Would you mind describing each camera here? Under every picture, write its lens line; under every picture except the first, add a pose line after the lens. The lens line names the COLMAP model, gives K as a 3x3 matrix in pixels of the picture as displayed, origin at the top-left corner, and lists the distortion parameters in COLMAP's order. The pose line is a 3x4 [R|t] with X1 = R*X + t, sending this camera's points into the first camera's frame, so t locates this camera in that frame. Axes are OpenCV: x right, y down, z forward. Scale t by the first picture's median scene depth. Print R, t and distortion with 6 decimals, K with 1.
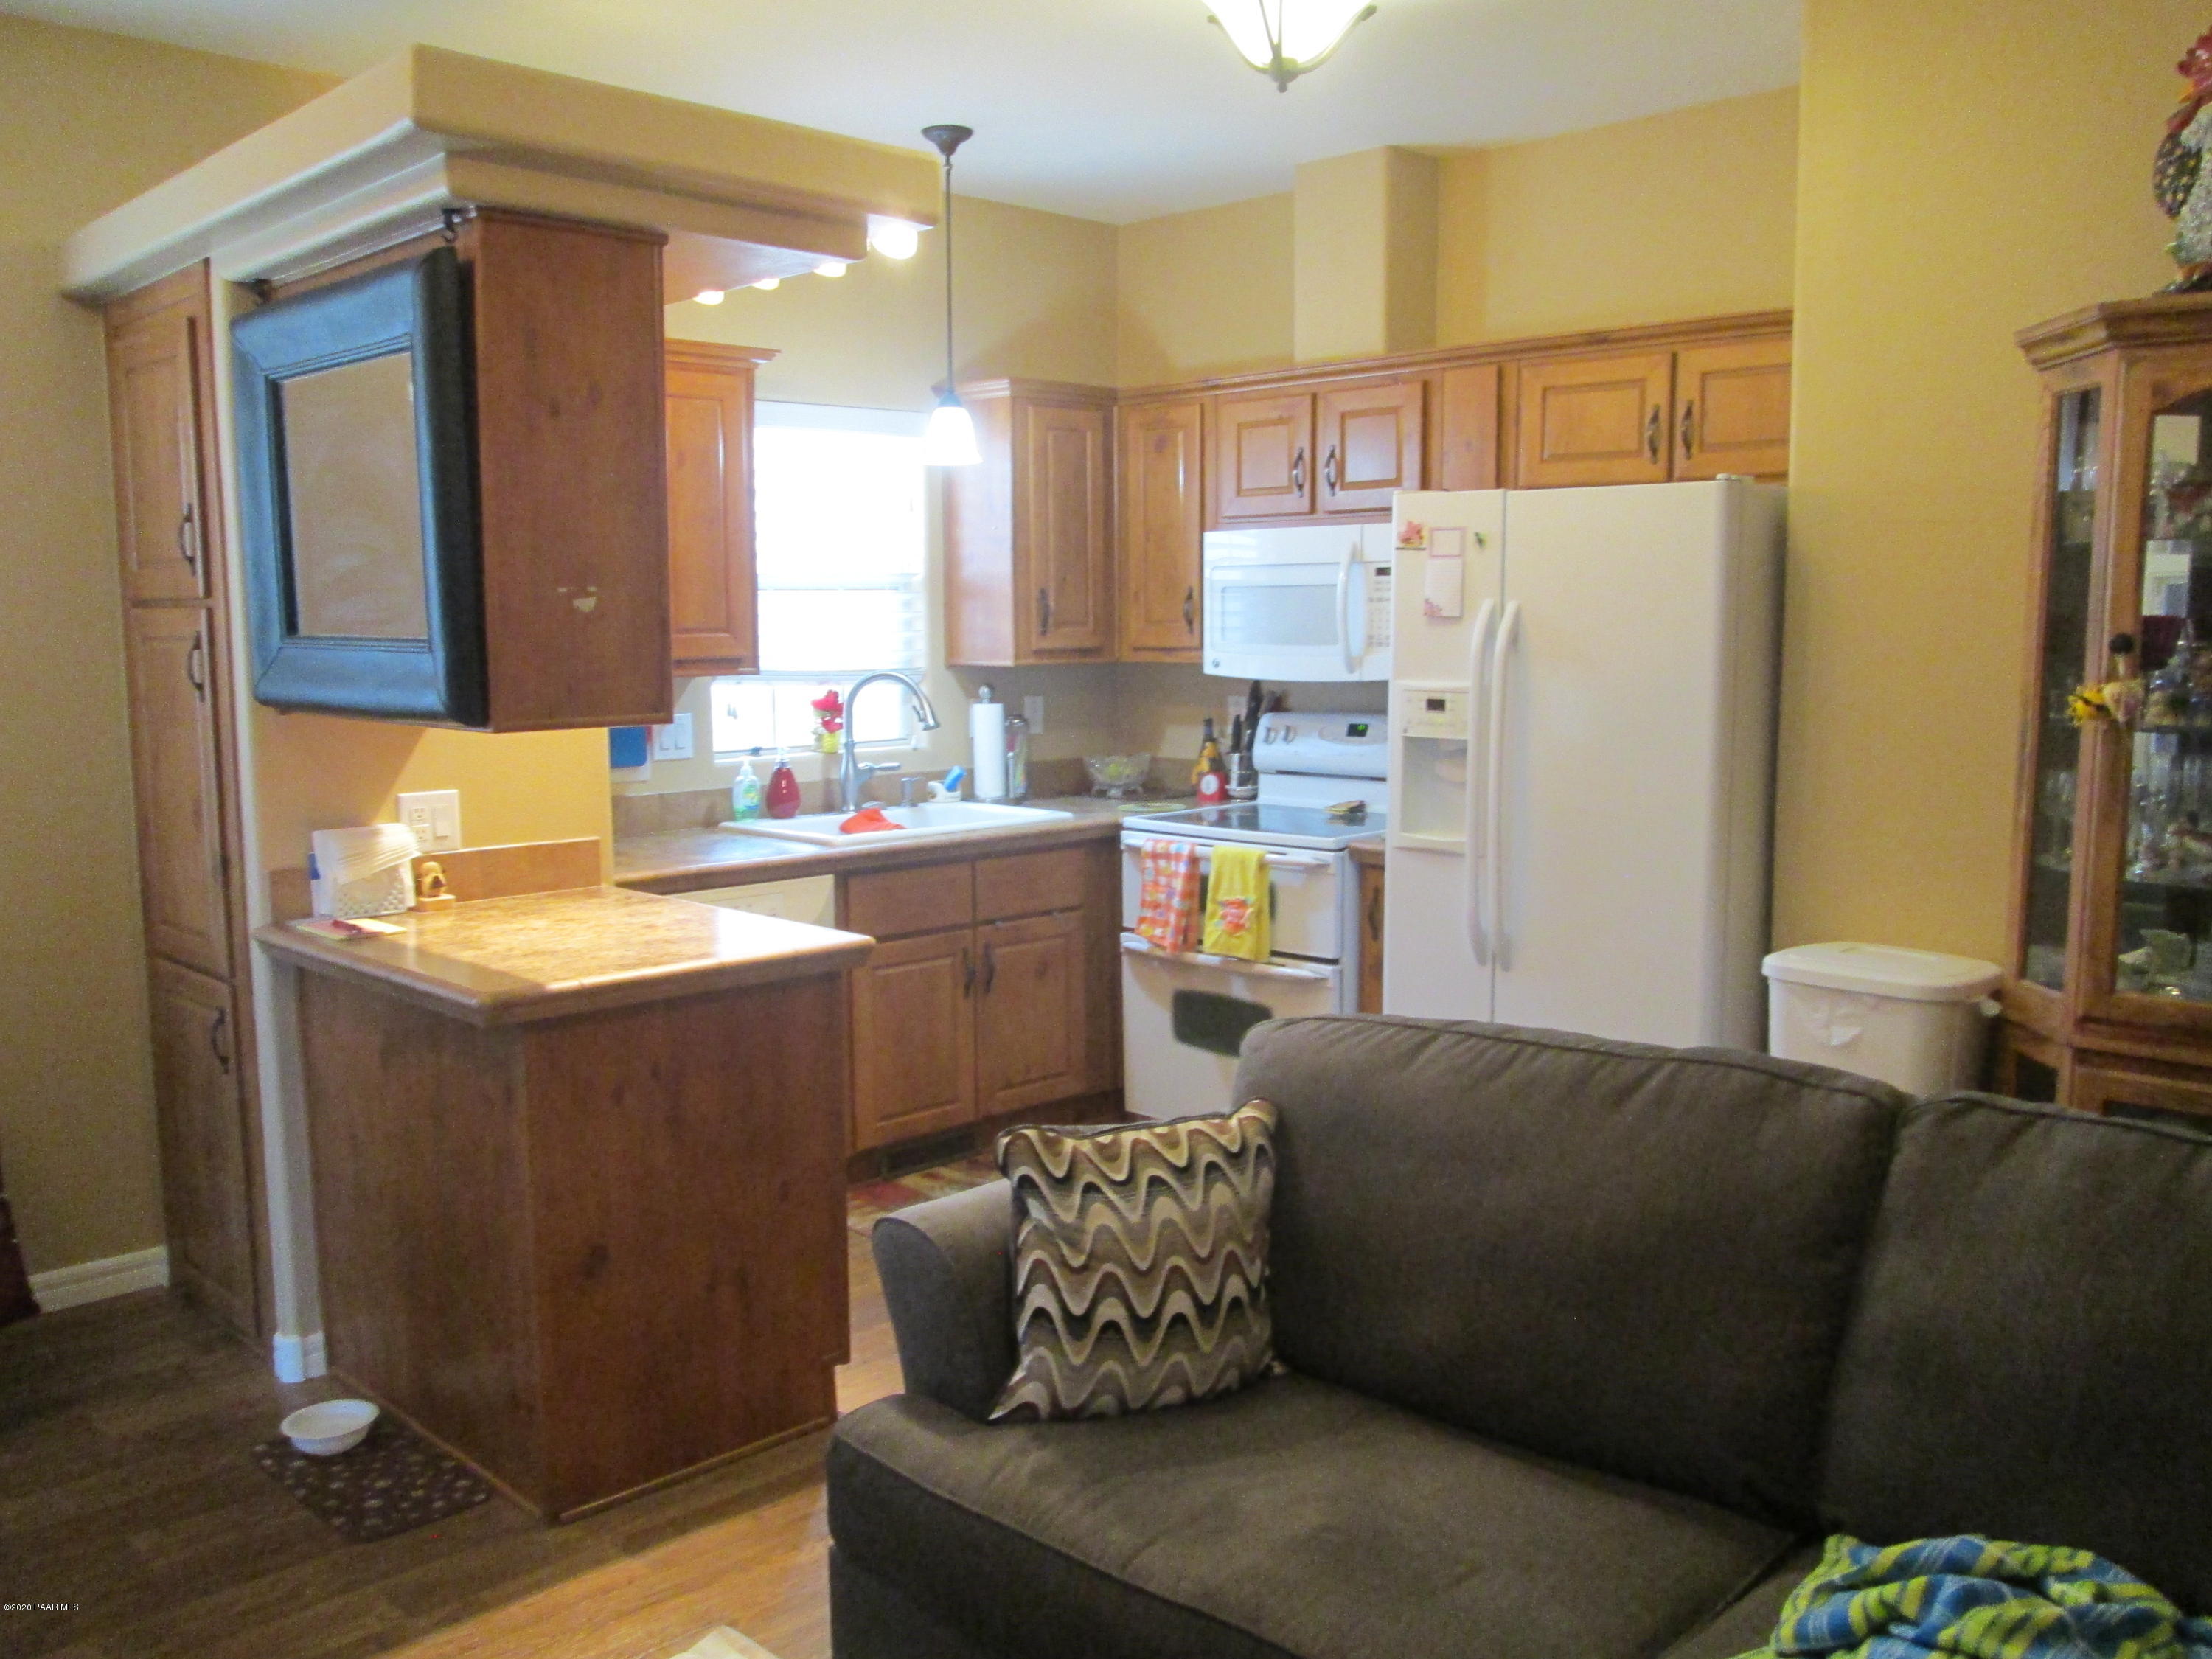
lens RADIAL K [[1866.3, 0, 1095.2], [0, 1866.3, 830.0], [0, 0, 1]] dist [-0.033888, 0.013684]
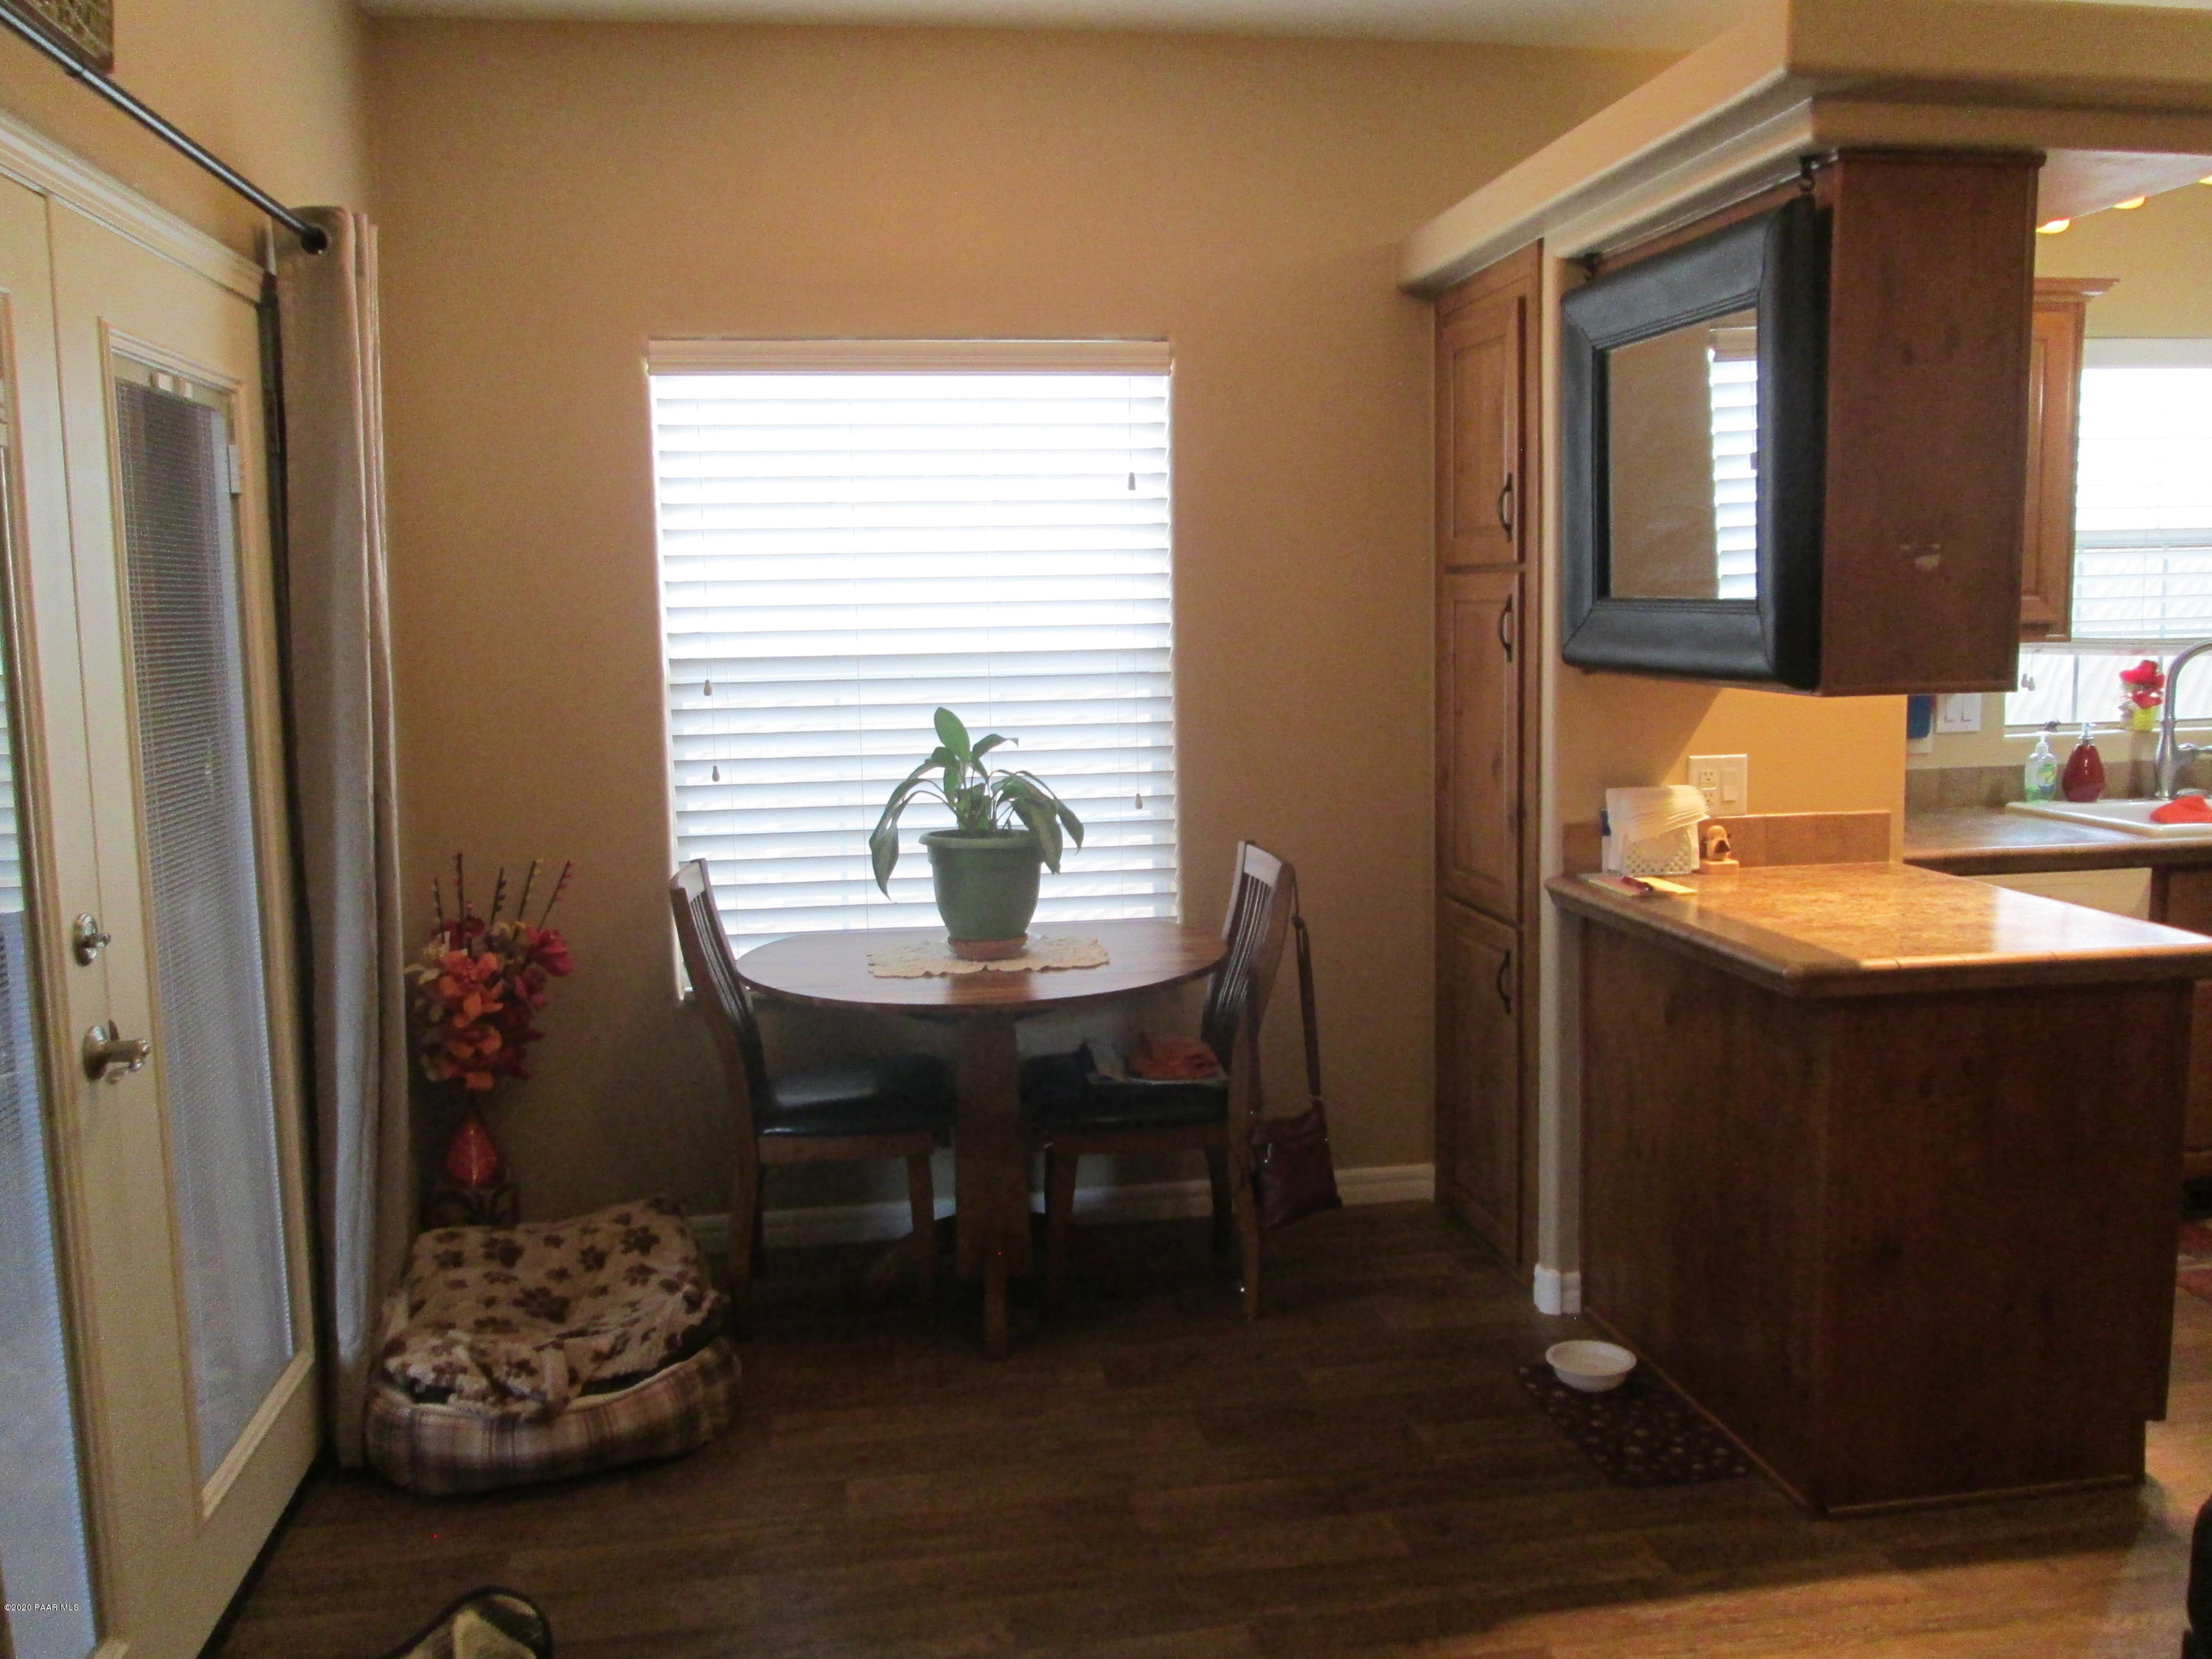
lens RADIAL K [[1866.3, 0, 1110.1], [0, 1866.3, 826.9], [0, 0, 1]] dist [-0.033888, 0.013684]
pose [[0.817960, 0.062075, -0.571917, -0.051200], [-0.053868, 0.998058, 0.031286, 0.004096], [0.572748, 0.005217, 0.819715, -0.003764]]
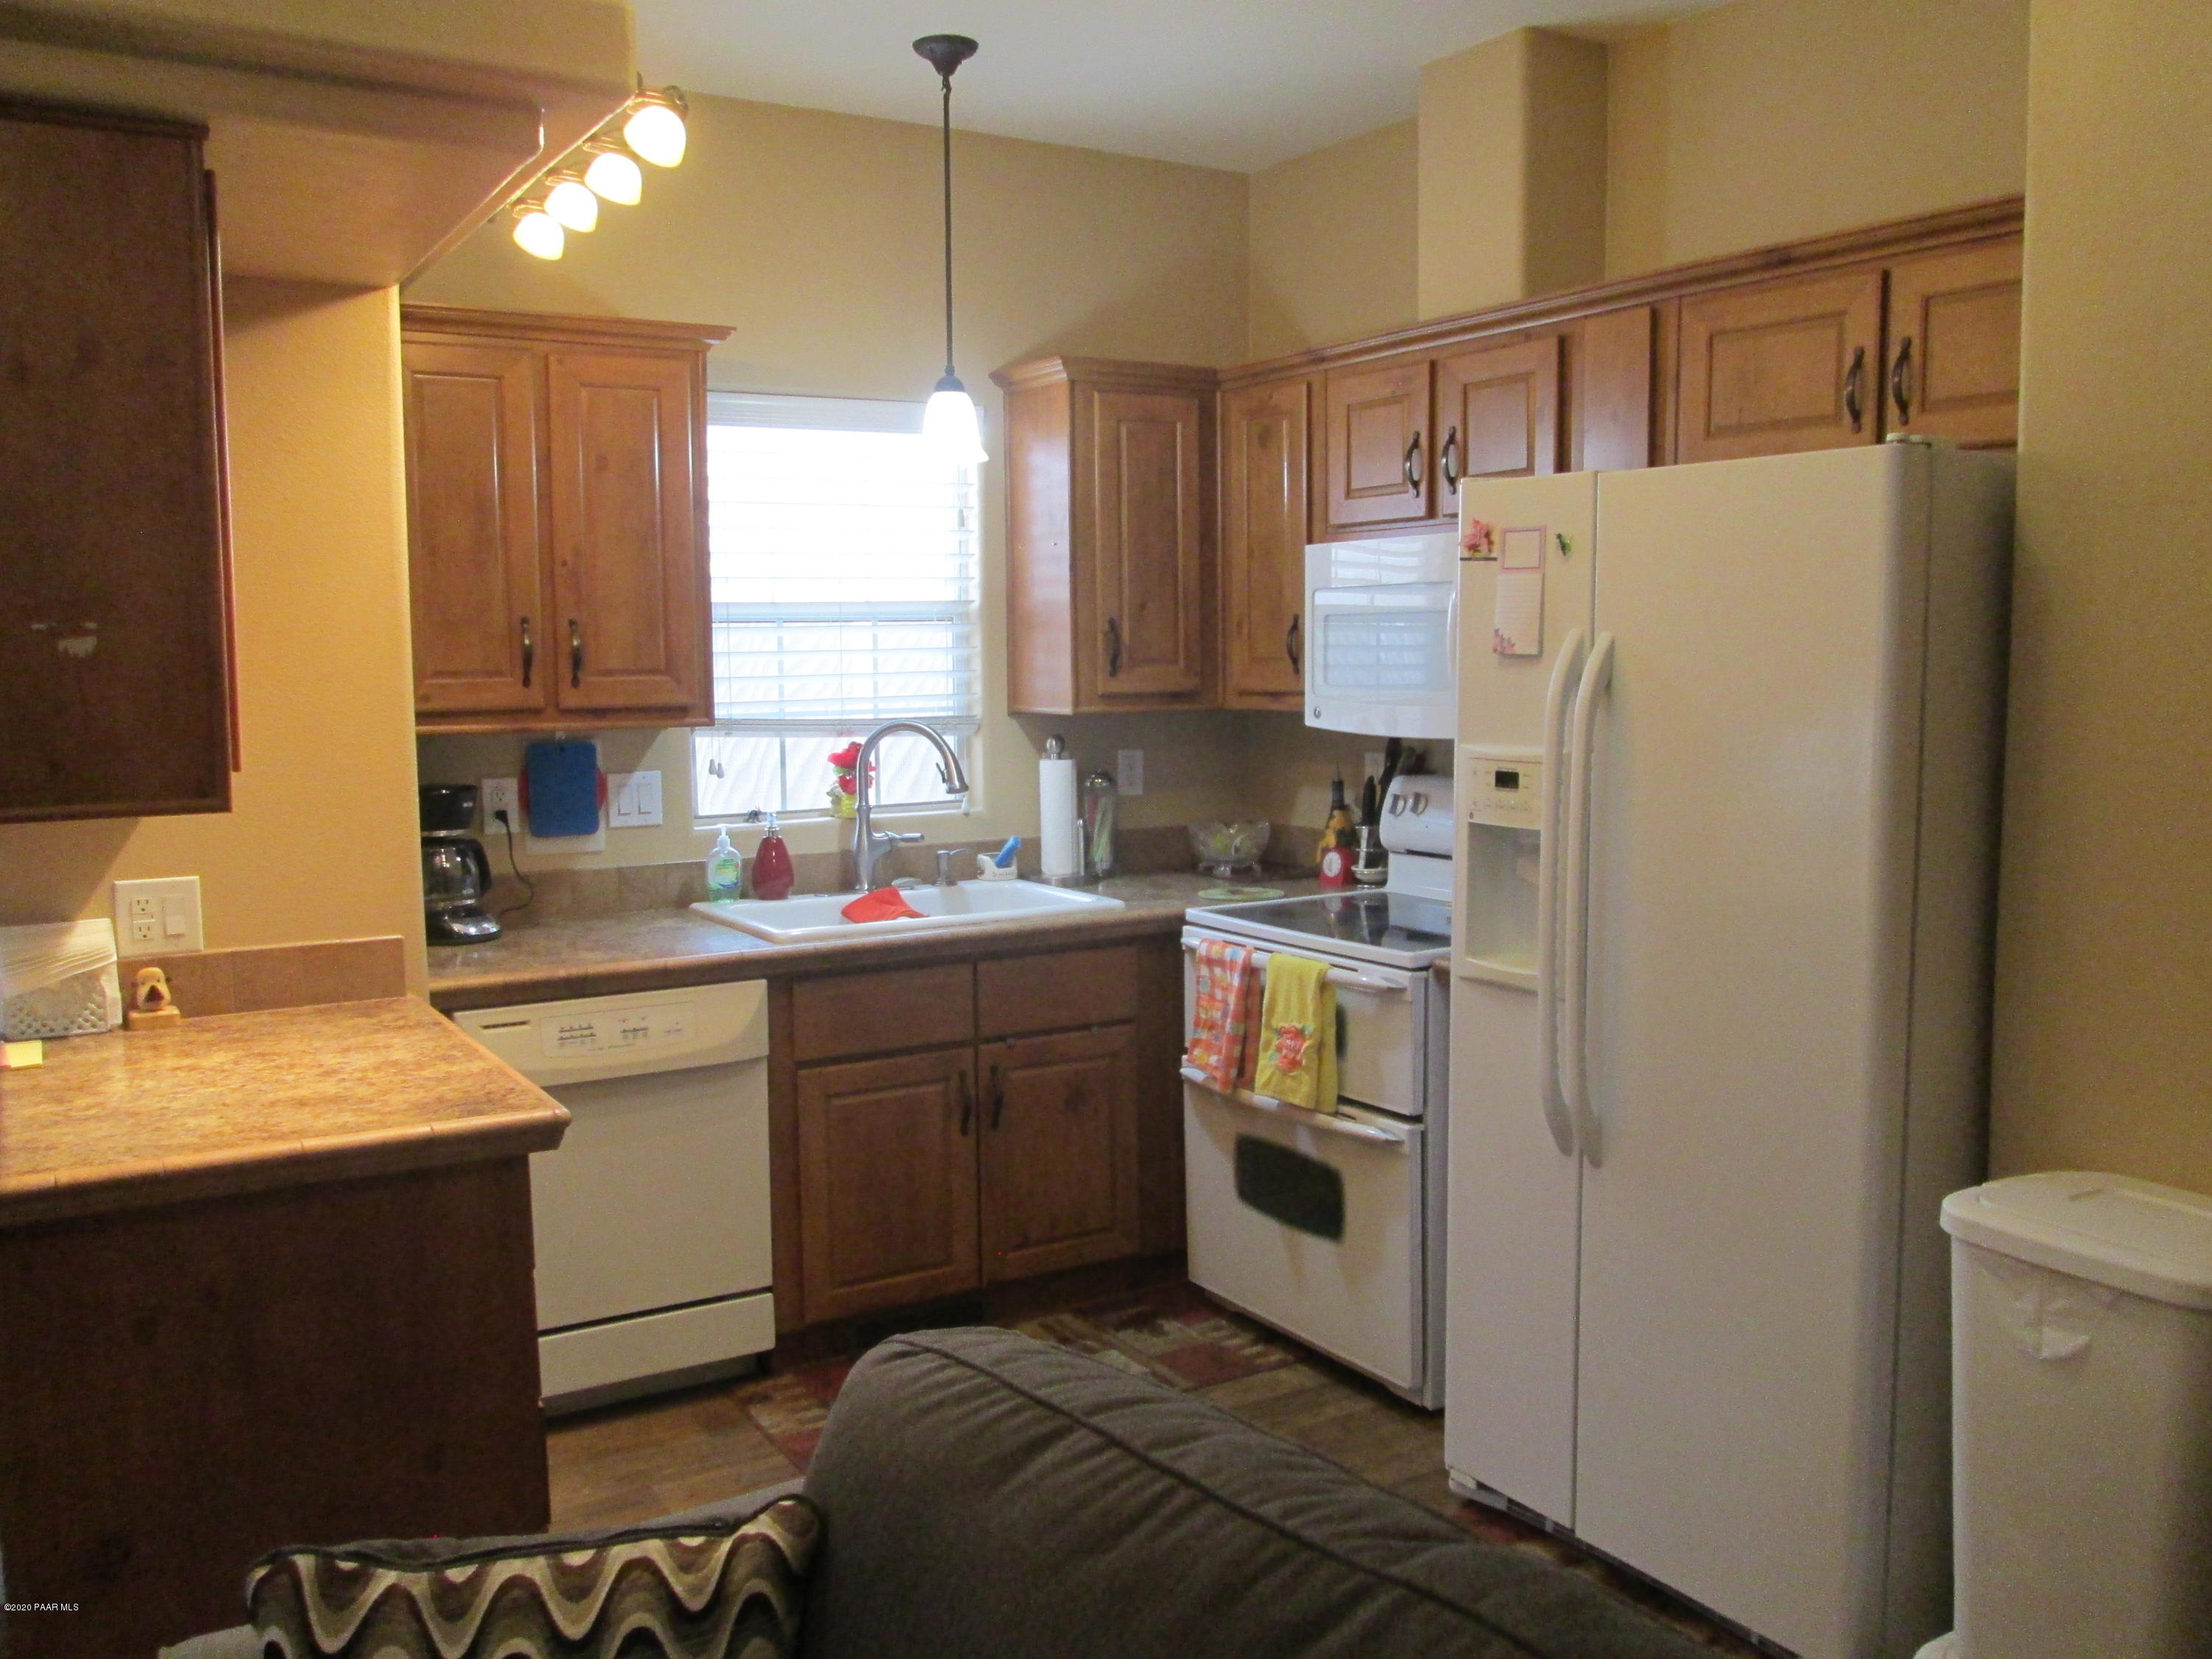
lens RADIAL K [[1866.3, 0, 1100.4], [0, 1866.3, 821.9], [0, 0, 1]] dist [-0.033888, 0.013684]
pose [[0.976075, 0.017501, -0.216728, 0.198659], [-0.021913, 0.999598, -0.017971, -0.037641], [0.216326, 0.022290, 0.976067, 0.299403]]
